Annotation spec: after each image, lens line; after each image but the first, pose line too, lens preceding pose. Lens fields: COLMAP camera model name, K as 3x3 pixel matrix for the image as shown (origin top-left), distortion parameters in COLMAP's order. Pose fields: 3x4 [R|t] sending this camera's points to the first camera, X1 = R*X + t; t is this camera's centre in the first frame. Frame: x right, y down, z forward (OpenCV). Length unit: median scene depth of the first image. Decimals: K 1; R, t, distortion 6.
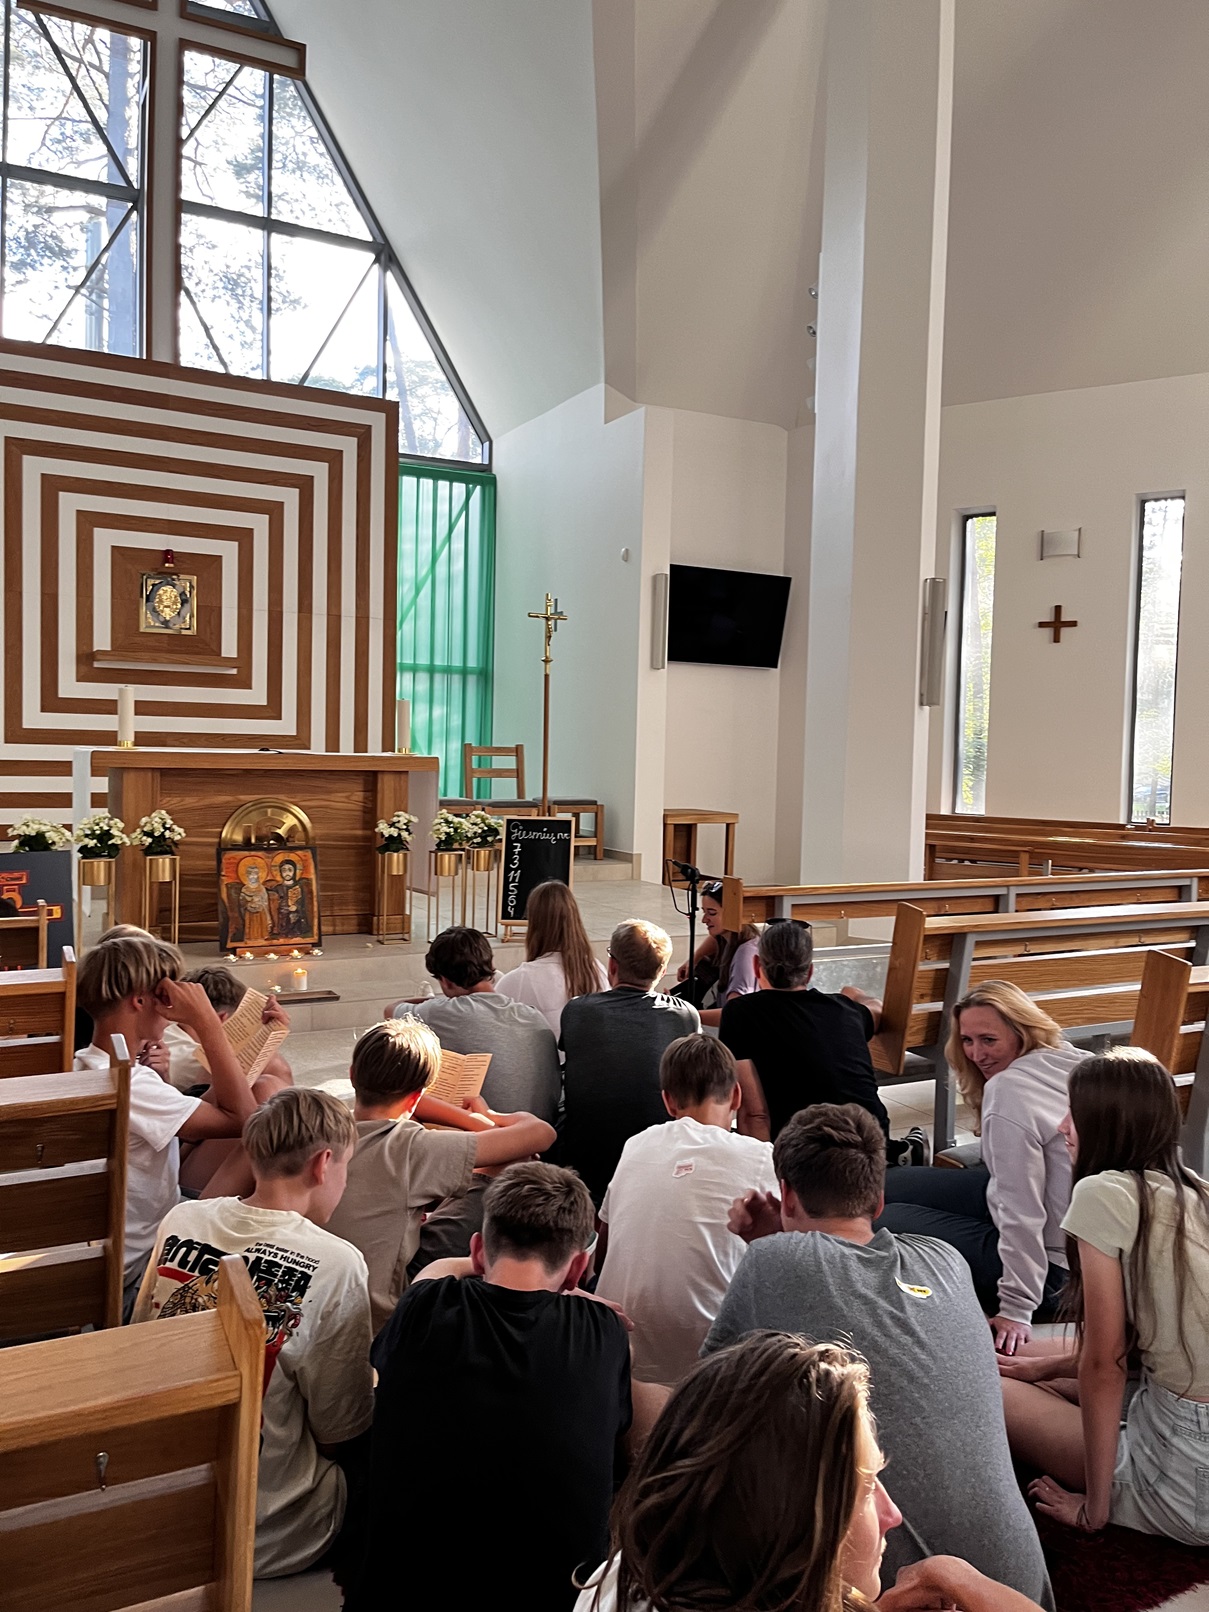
lens RADIAL K [[1246.8, 0, 637.6], [0, 1246.8, 801.6], [0, 0, 1]] dist [0.049771, -0.056842]
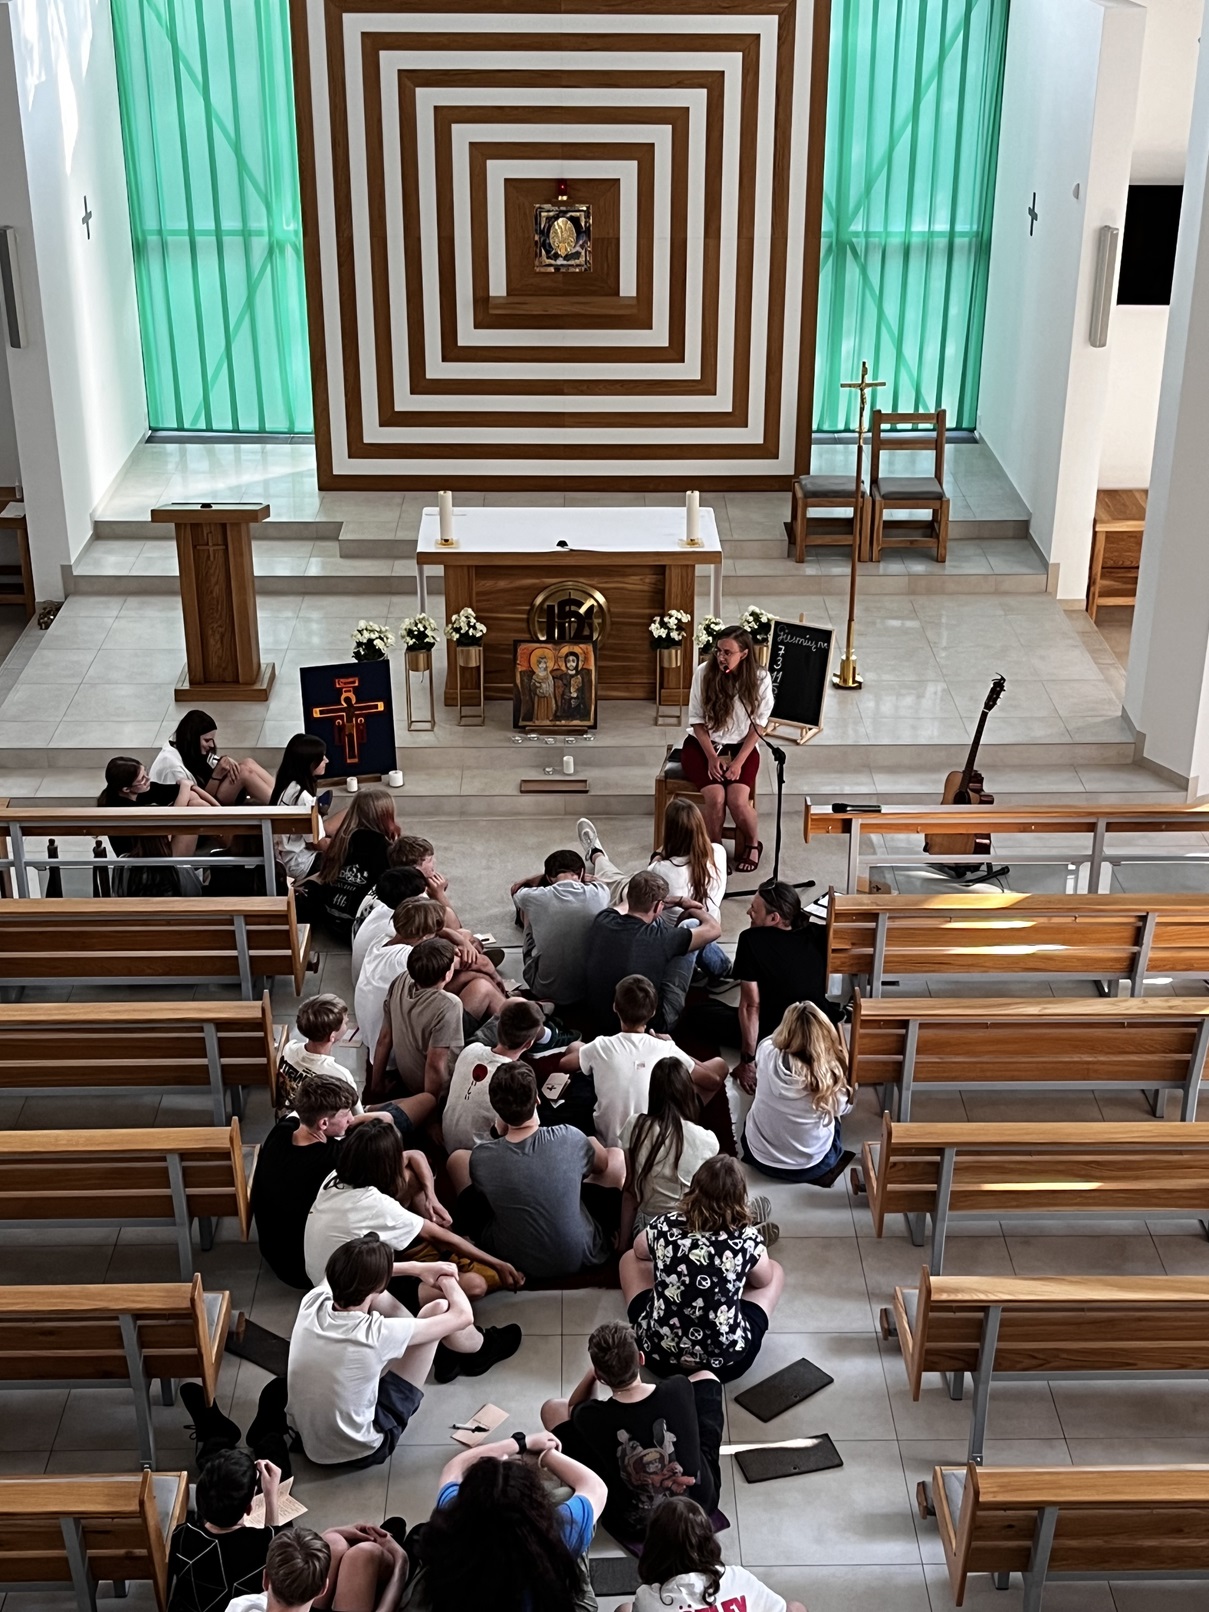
lens RADIAL K [[2295.9, 0, 610.3], [0, 2295.9, 821.1], [0, 0, 1]] dist [0.148671, 0.000000]
pose [[0.886216, 0.175318, -0.428818, 0.440204], [-0.001769, 0.926902, 0.375299, -0.387730], [0.463269, -0.331838, 0.821745, -0.493455]]
